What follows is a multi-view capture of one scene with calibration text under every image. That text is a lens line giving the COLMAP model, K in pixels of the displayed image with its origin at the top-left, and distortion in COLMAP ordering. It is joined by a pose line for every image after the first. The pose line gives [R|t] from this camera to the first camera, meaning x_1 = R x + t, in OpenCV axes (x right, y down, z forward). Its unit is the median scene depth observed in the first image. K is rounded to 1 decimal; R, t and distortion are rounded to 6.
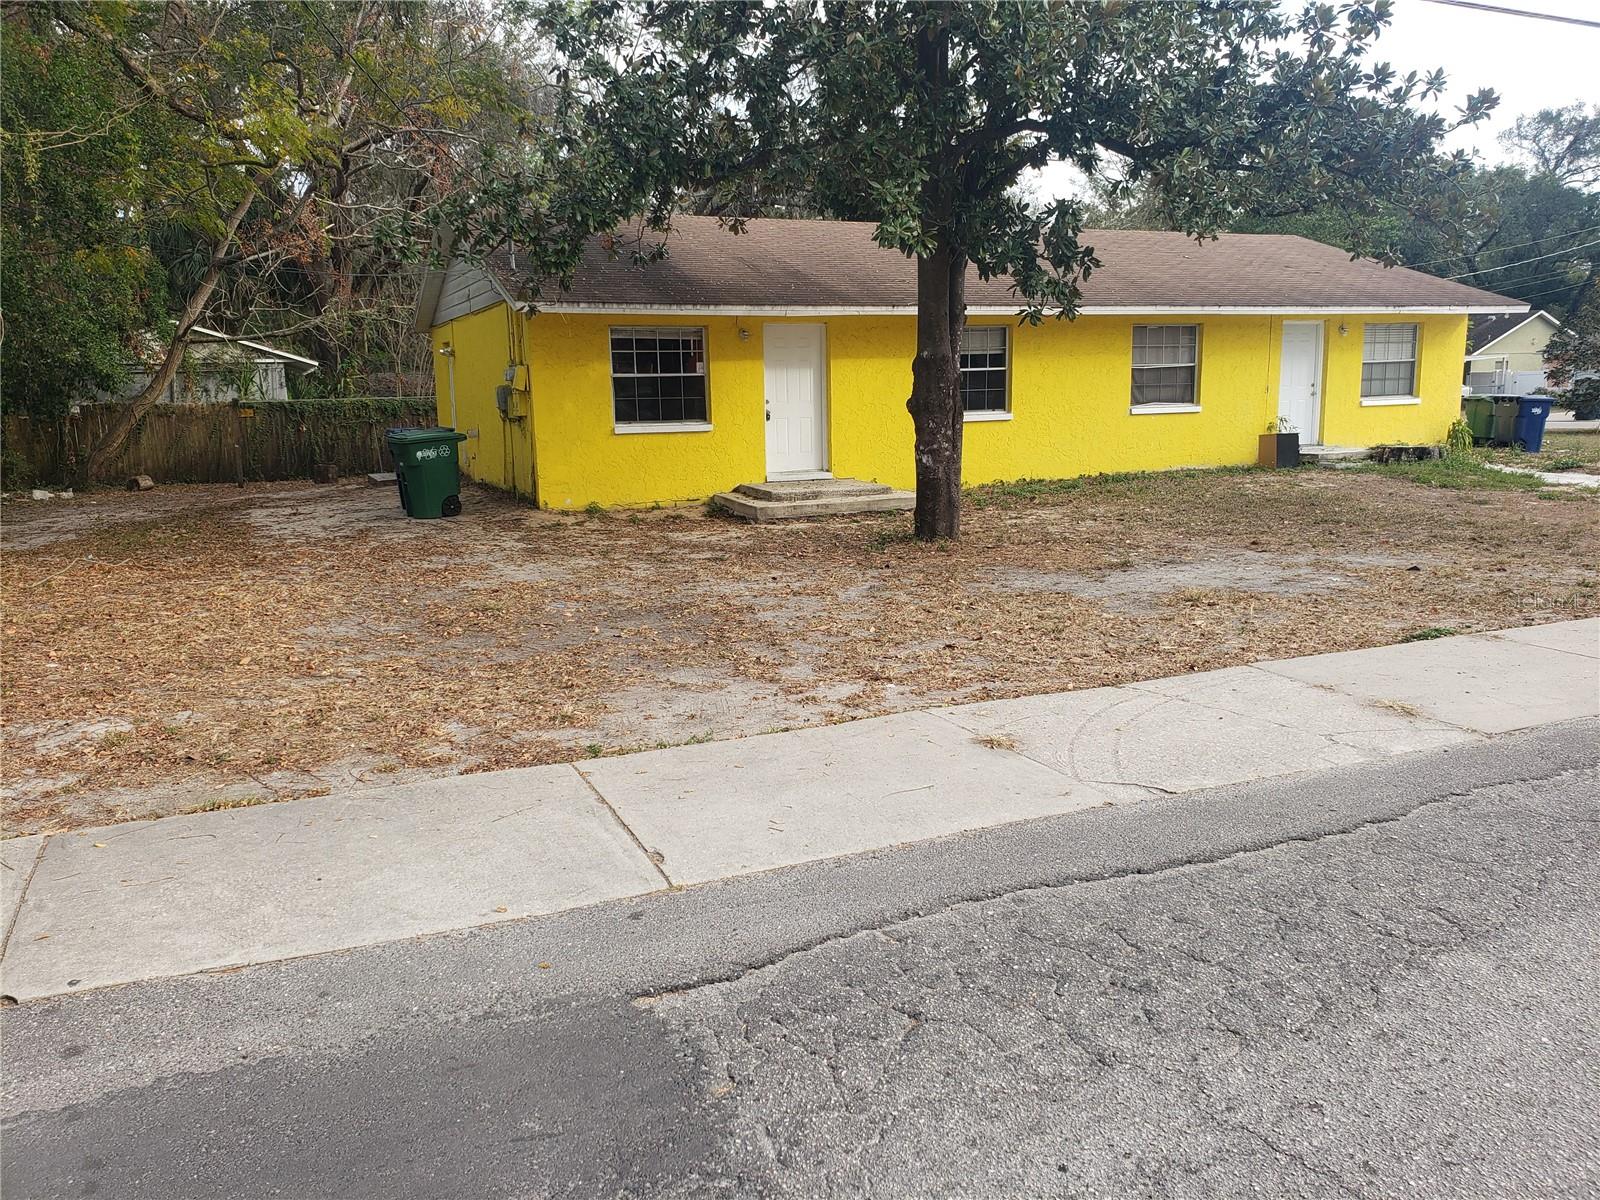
lens RADIAL K [[1226.8, 0, 788.1], [0, 1226.8, 608.9], [0, 0, 1]] dist [0.014223, 0.020600]
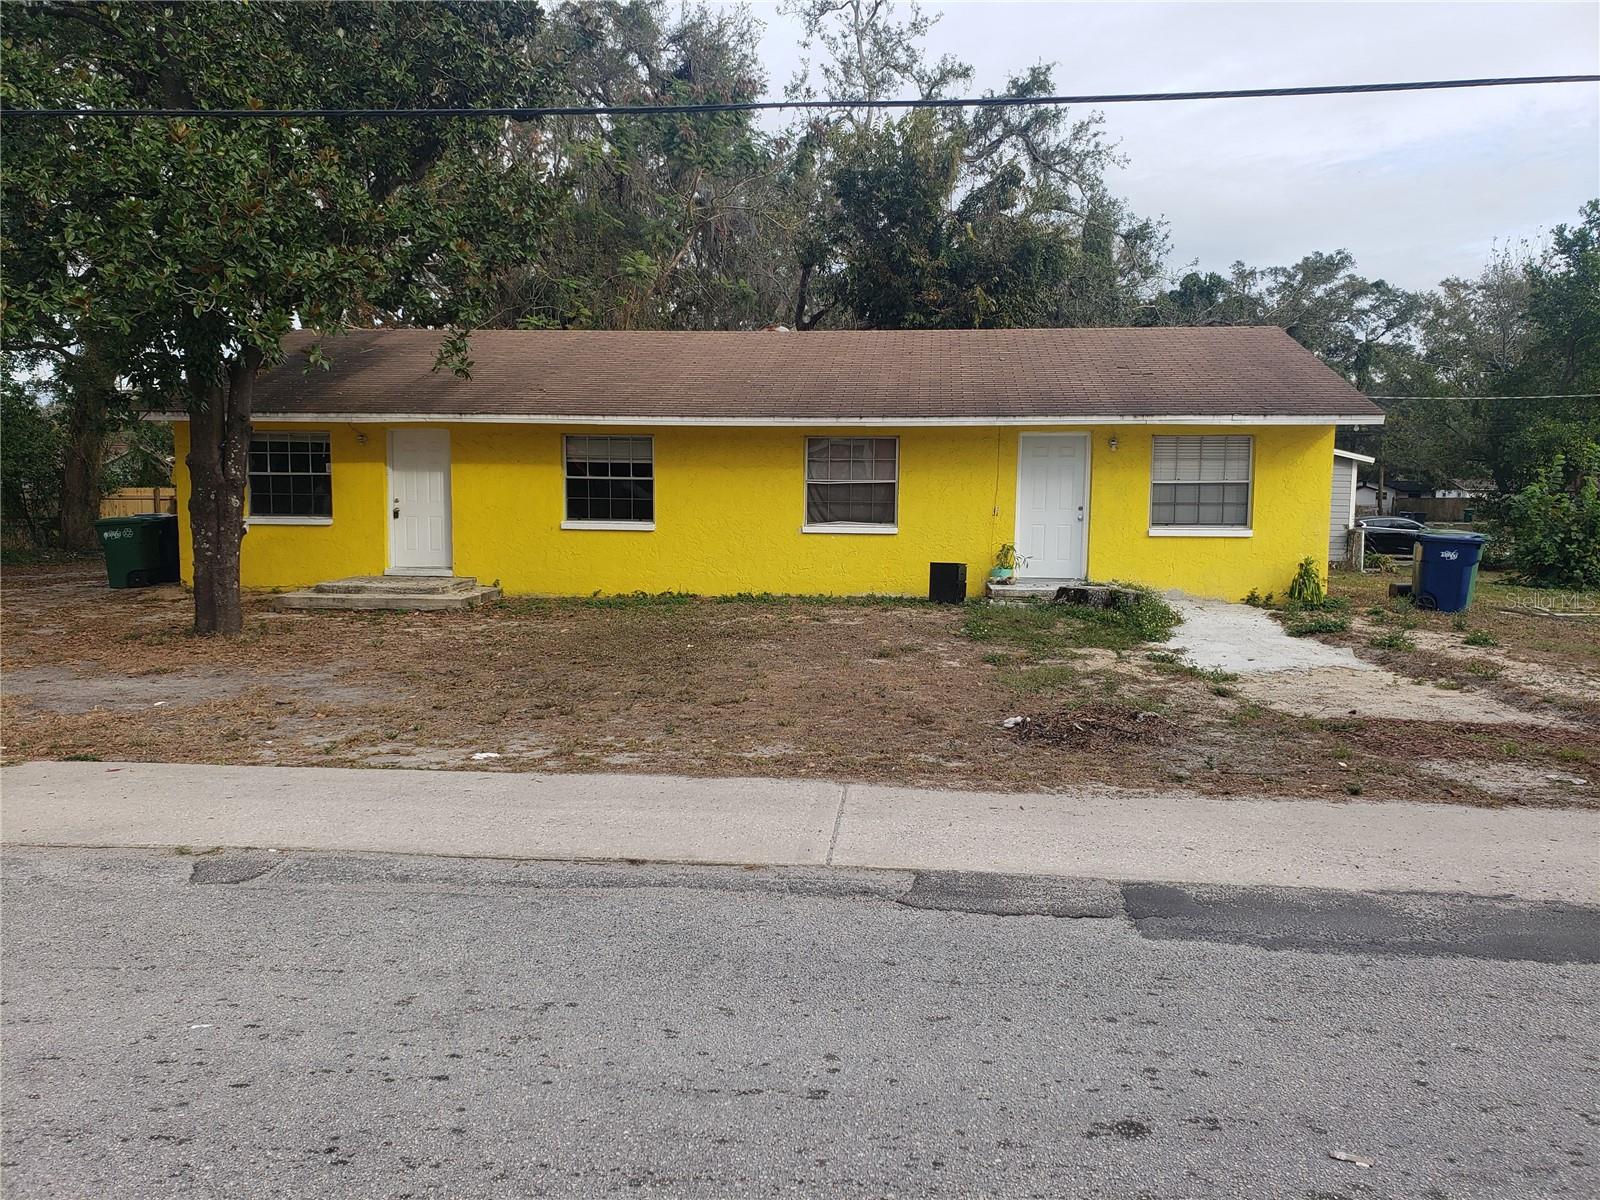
lens RADIAL K [[1193.3, 0, 800.0], [0, 1193.3, 600.0], [0, 0, 1]] dist [0.083002, -0.062137]
pose [[0.872954, 0.074725, -0.482046, 1.172434], [-0.114920, 0.991887, -0.054355, -0.098485], [0.474073, 0.102846, 0.874458, 0.378430]]
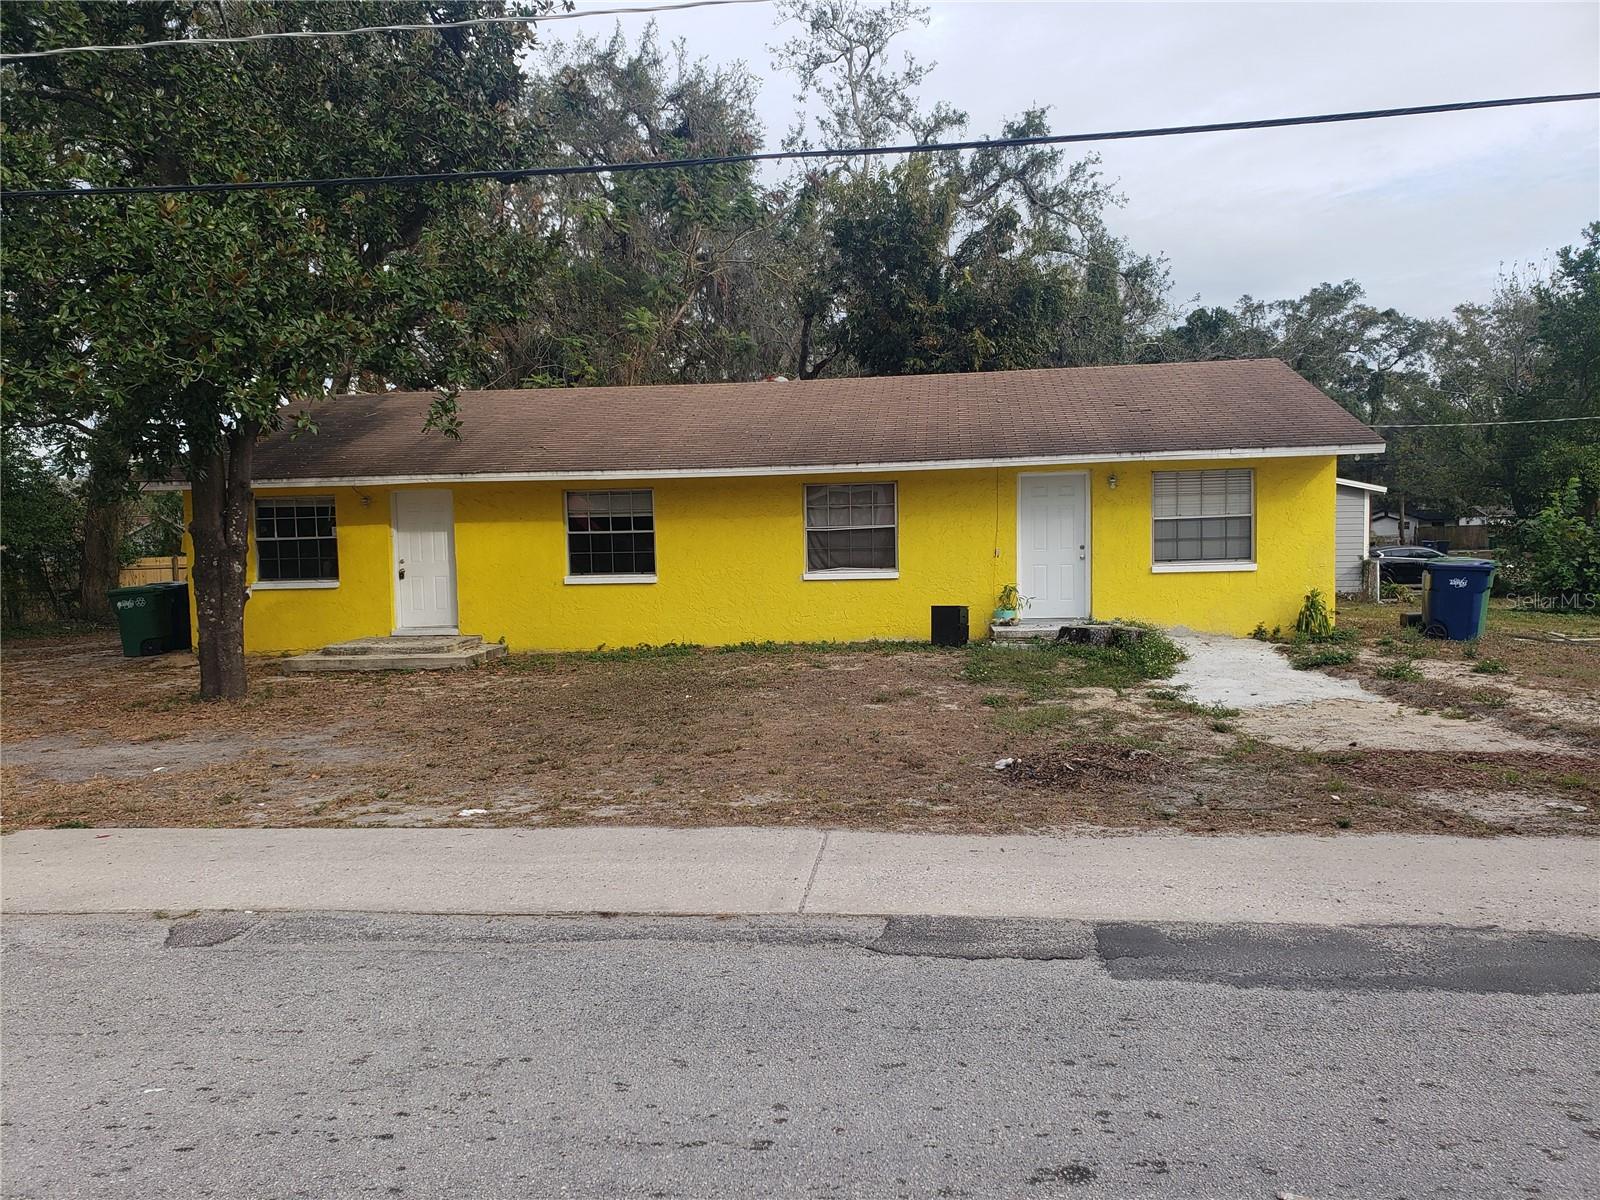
lens RADIAL K [[1193.6, 0, 792.2], [0, 1193.6, 623.7], [0, 0, 1]] dist [0.082657, -0.063371]
pose [[0.862919, 0.038065, -0.503907, 1.191069], [-0.086278, 0.993616, -0.072689, -0.099770], [0.497923, 0.106200, 0.860694, 0.389621]]
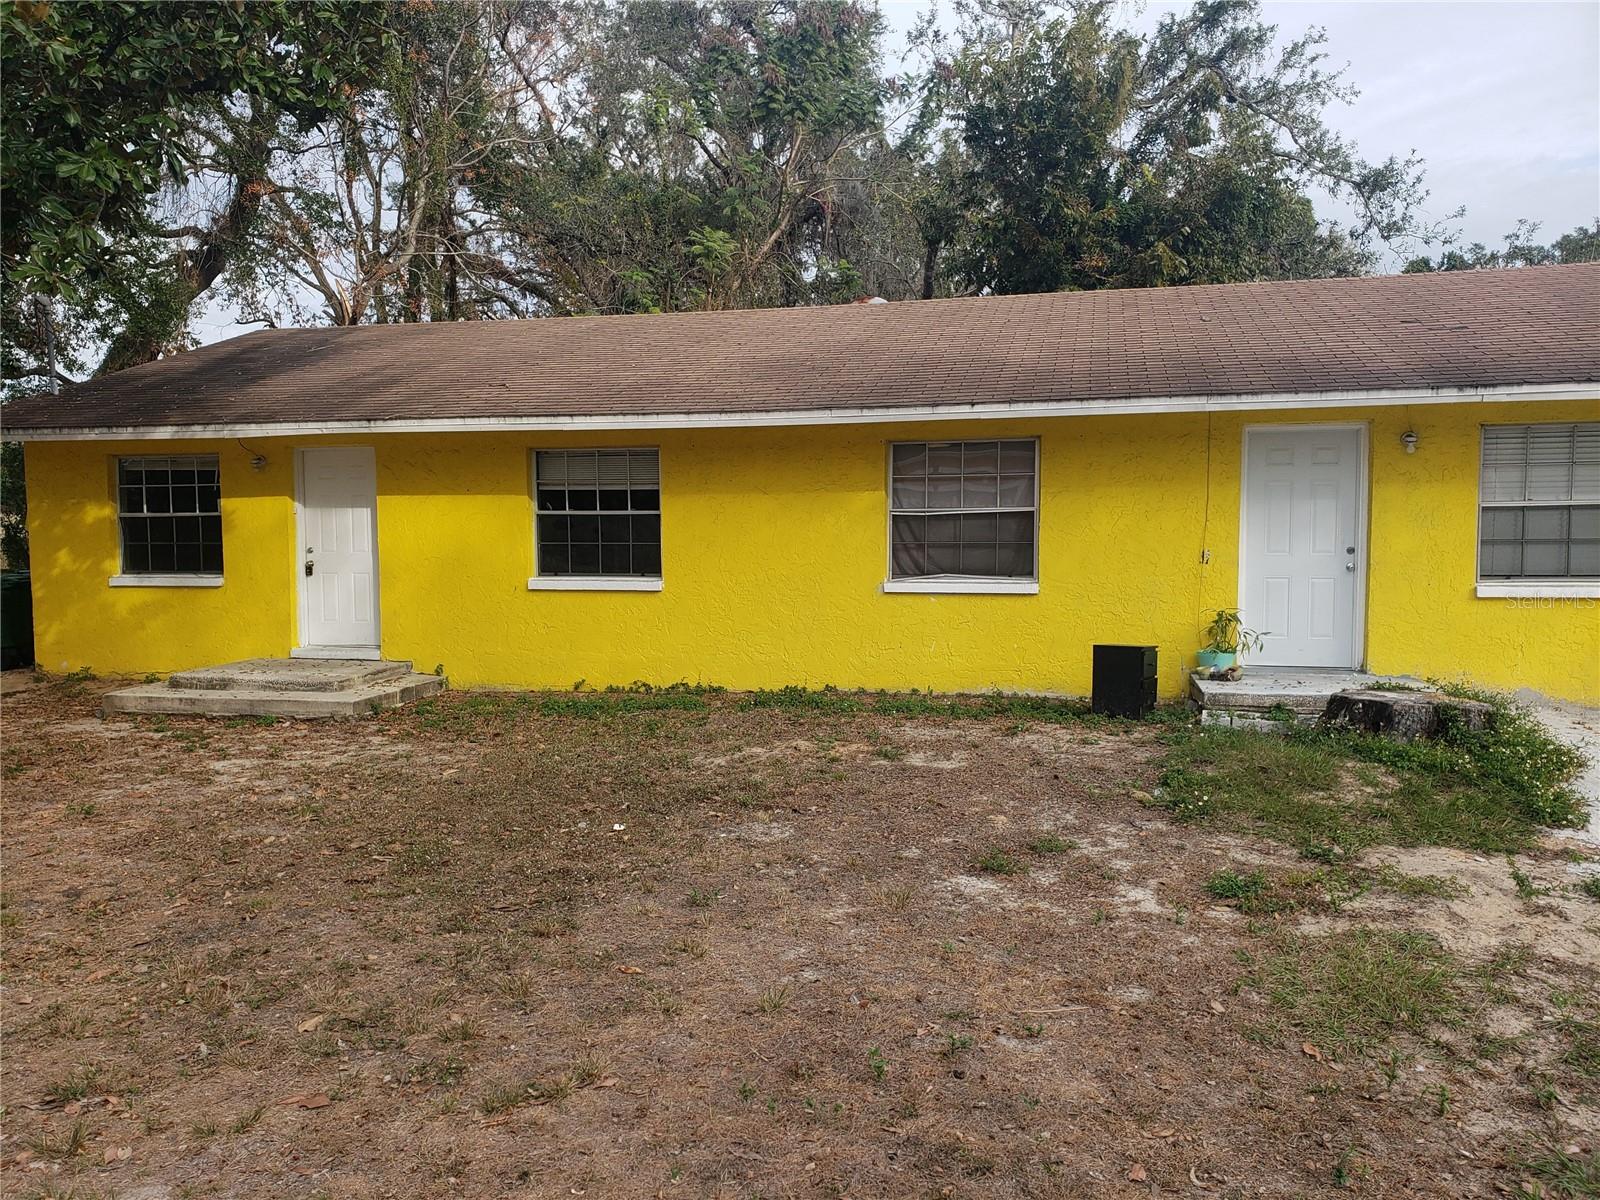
lens RADIAL K [[1226.8, 0, 788.1], [0, 1226.8, 608.9], [0, 0, 1]] dist [0.014223, 0.020600]
pose [[0.797482, 0.059020, -0.600449, 0.975086], [-0.120234, 0.990789, -0.062301, -0.179759], [0.591241, 0.121878, 0.797232, 0.849428]]
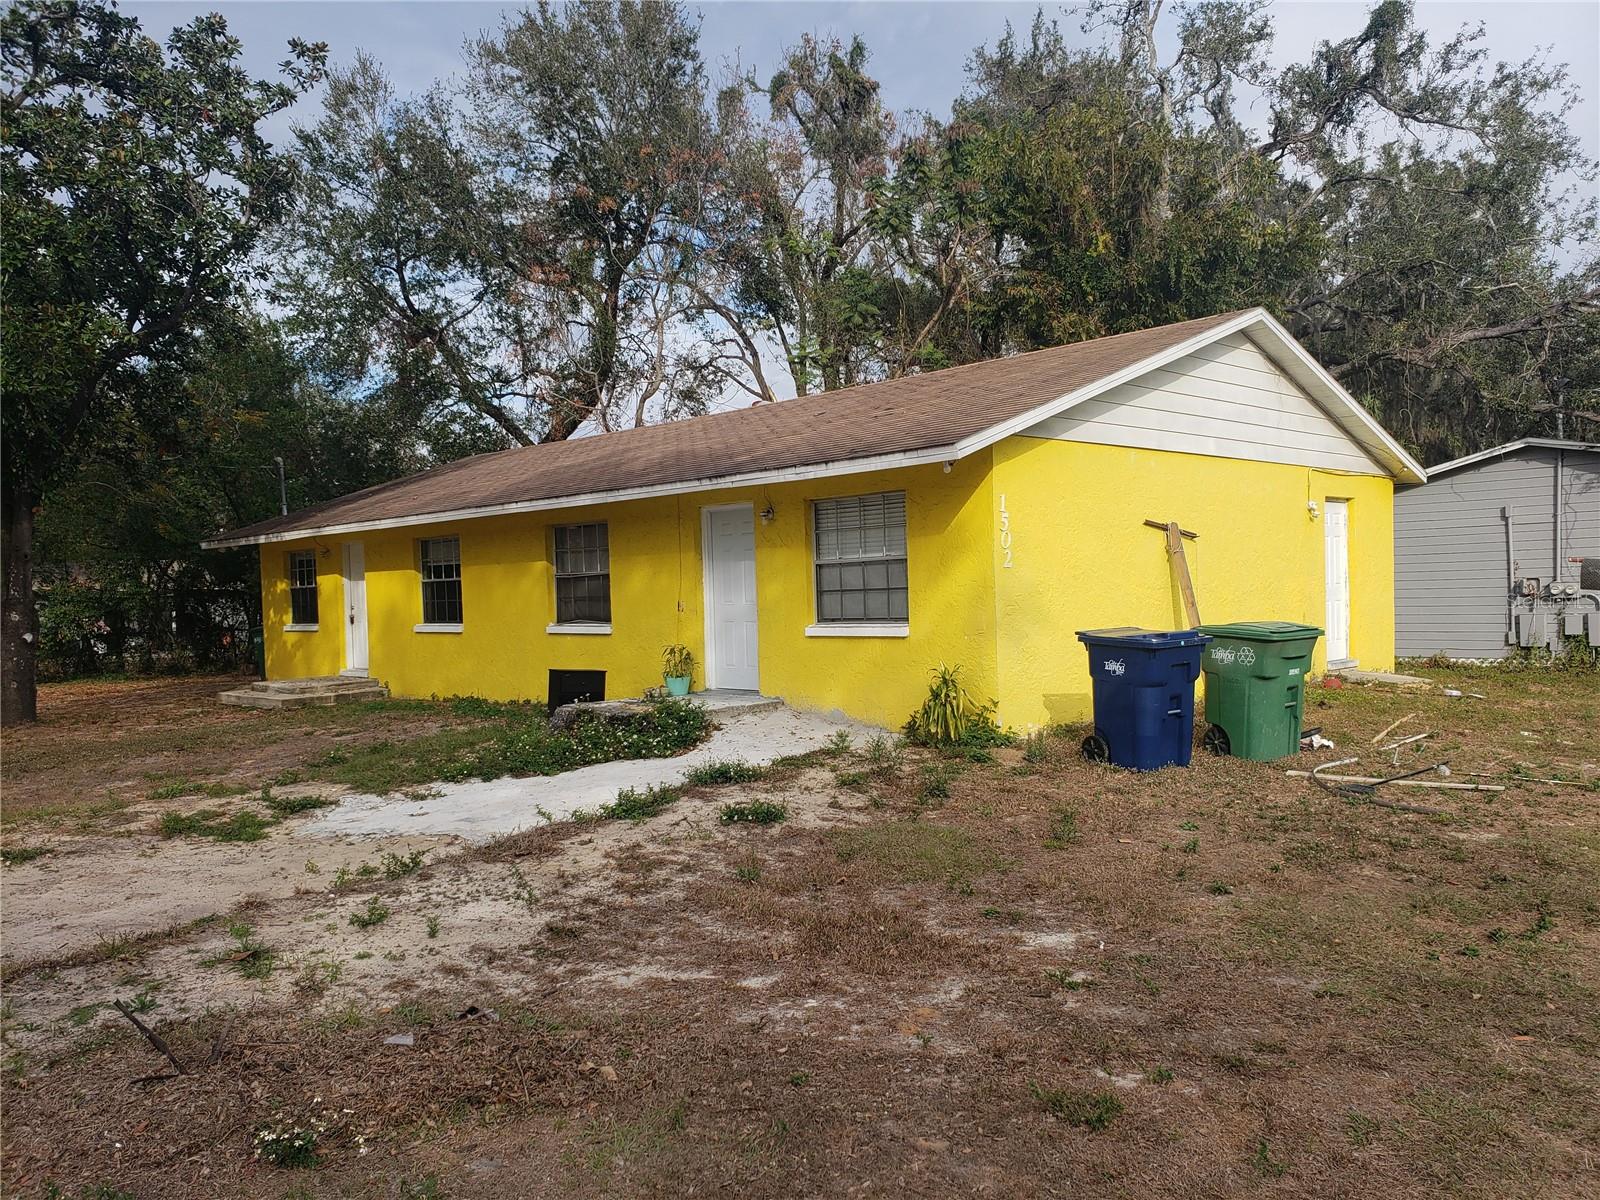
lens RADIAL K [[1226.8, 0, 788.1], [0, 1226.8, 608.9], [0, 0, 1]] dist [0.014223, 0.020600]
pose [[0.364158, 0.028547, -0.930900, 1.816178], [-0.148836, 0.988468, -0.027911, -0.290272], [0.919368, 0.148716, 0.364207, 1.405539]]
